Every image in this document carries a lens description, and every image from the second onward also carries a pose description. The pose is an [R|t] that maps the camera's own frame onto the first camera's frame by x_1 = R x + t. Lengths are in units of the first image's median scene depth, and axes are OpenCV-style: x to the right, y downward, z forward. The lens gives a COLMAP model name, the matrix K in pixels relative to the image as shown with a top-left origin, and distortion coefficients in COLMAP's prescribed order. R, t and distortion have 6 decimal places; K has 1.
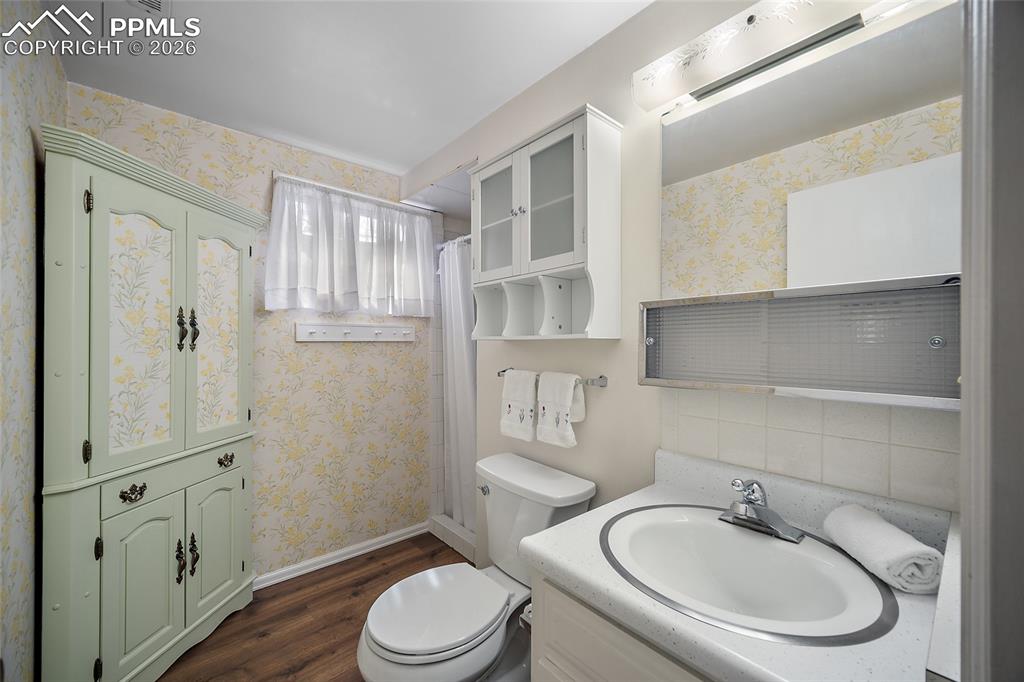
lens RADIAL K [[407.8, 0, 511.4], [0, 407.8, 342.6], [0, 0, 1]] dist [-0.010812, 0.002597]
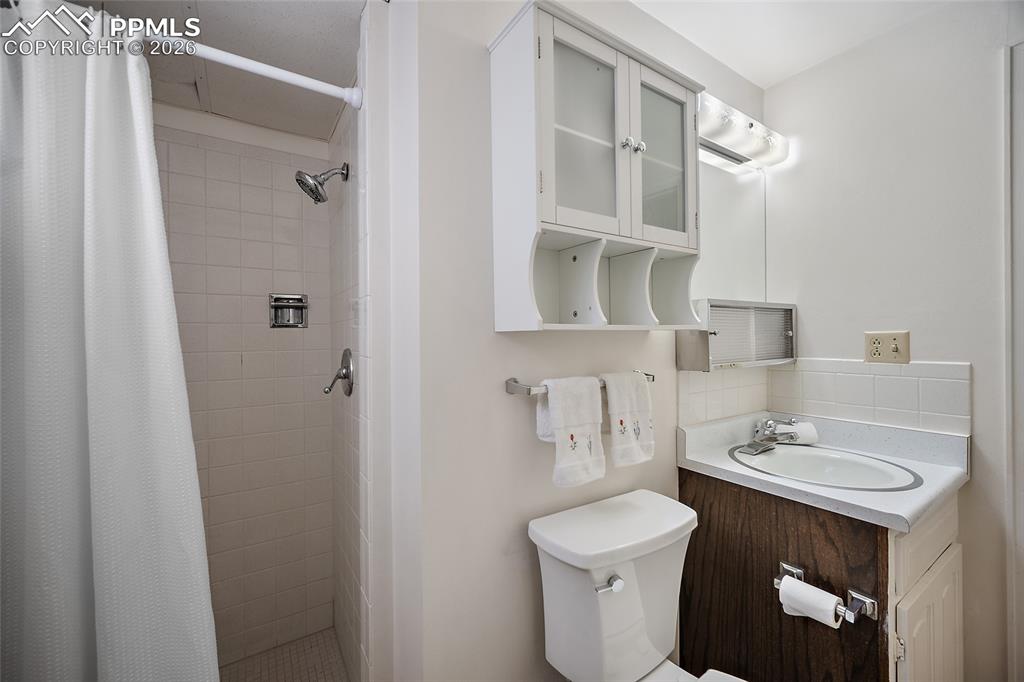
lens RADIAL K [[407.8, 0, 510.5], [0, 407.8, 337.0], [0, 0, 1]] dist [-0.010812, 0.002597]
pose [[0.133858, -0.007091, 0.990975, -0.669807], [0.005638, 0.999964, 0.006393, -0.001824], [-0.990984, 0.004732, 0.133893, 1.068827]]
